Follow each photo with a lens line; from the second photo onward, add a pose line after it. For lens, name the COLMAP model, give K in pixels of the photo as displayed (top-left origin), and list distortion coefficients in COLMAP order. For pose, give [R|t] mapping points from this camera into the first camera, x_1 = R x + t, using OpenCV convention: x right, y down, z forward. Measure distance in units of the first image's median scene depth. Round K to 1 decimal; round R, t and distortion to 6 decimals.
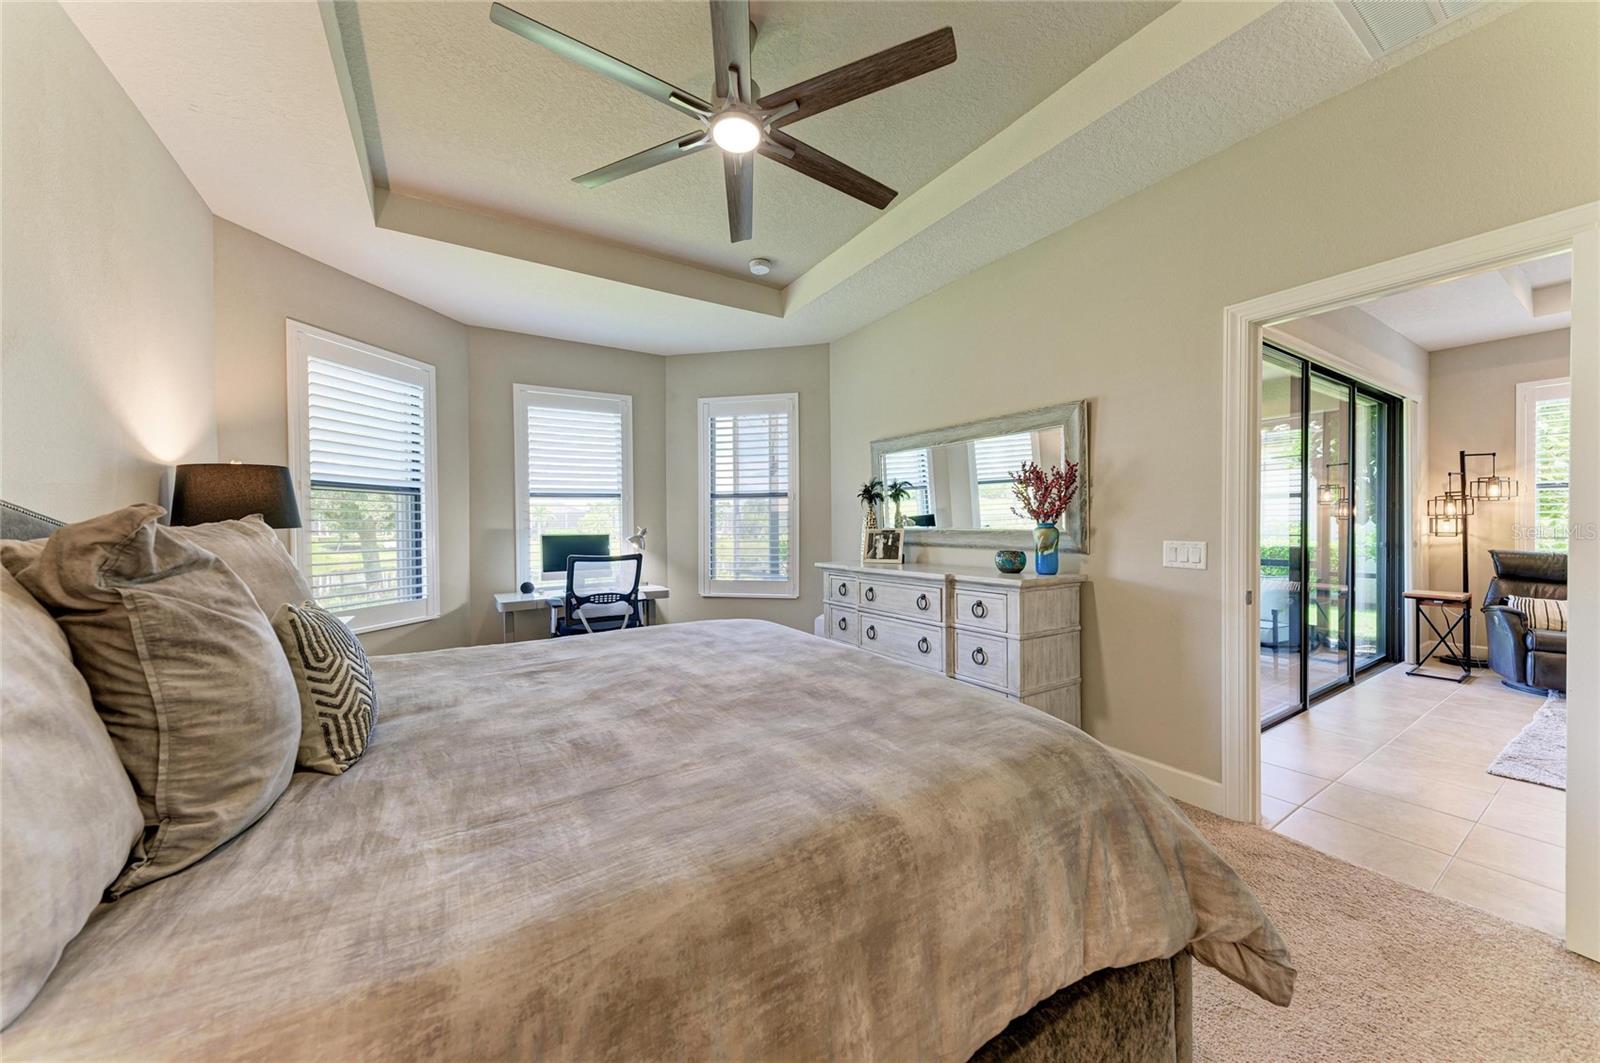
lens RADIAL K [[552.8, 0, 800.0], [0, 552.8, 531.5], [0, 0, 1]] dist [0.013410, -0.004581]
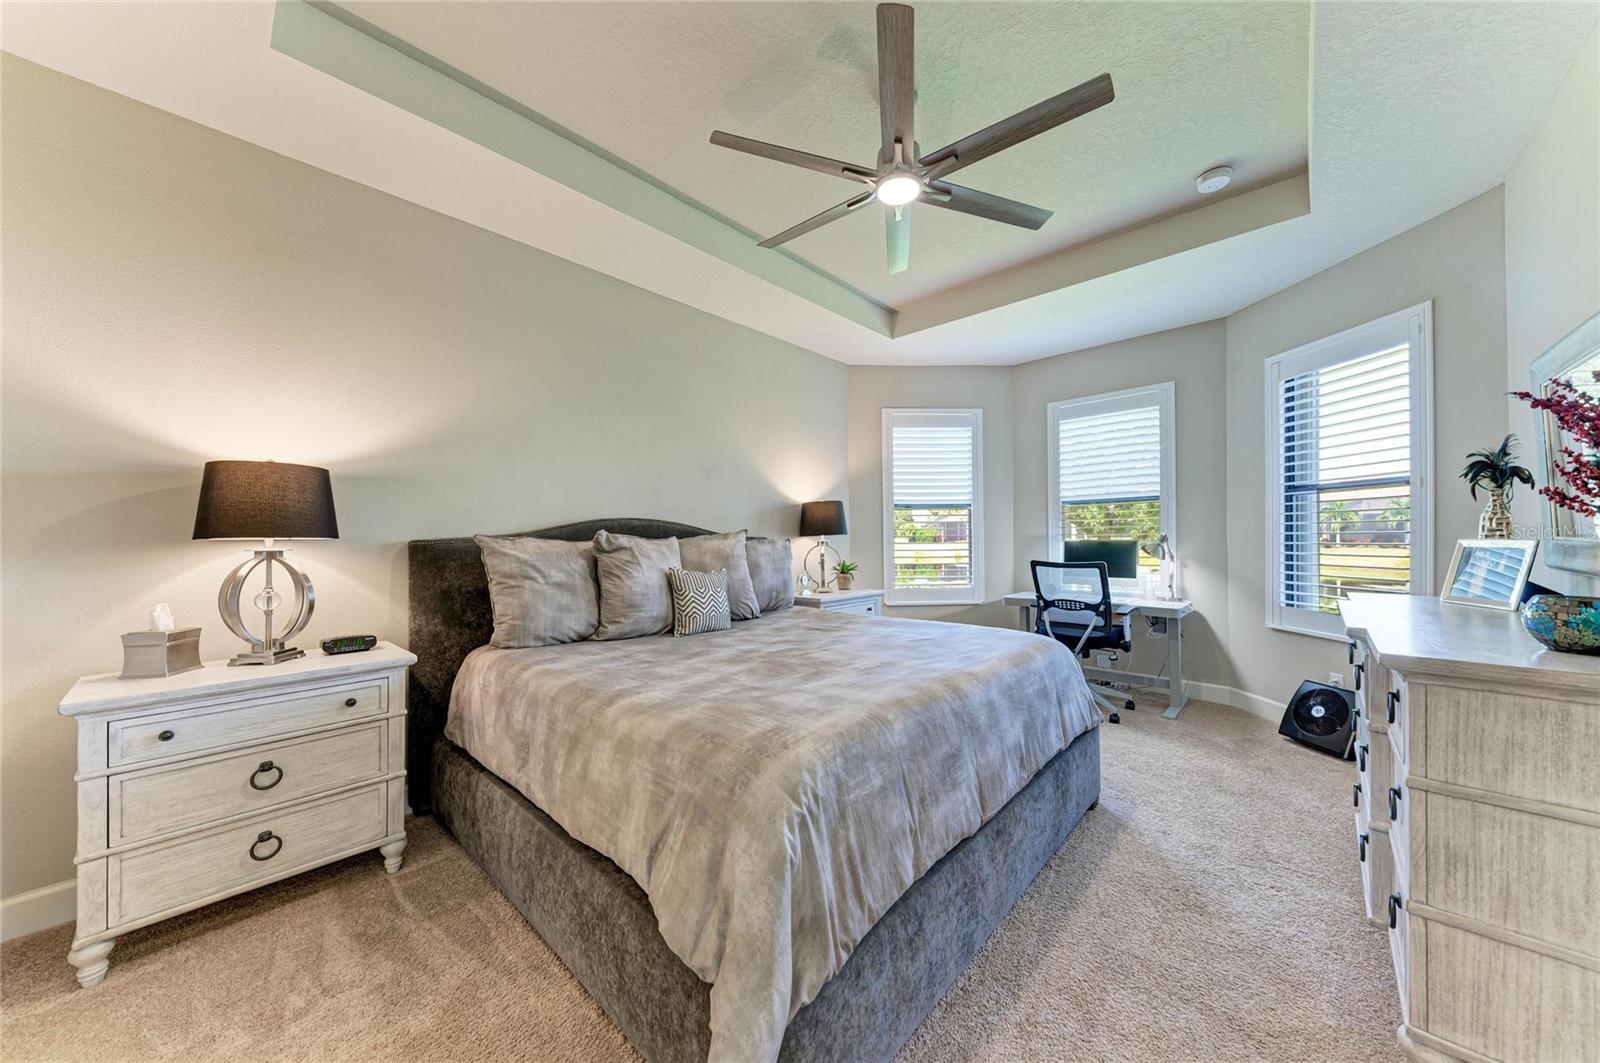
lens RADIAL K [[552.8, 0, 800.0], [0, 552.8, 531.5], [0, 0, 1]] dist [0.013410, -0.004581]
pose [[0.251512, -0.002620, -0.967851, 0.504870], [-0.003298, 0.999988, -0.003564, -0.006504], [0.967849, 0.004089, 0.251500, 0.282750]]
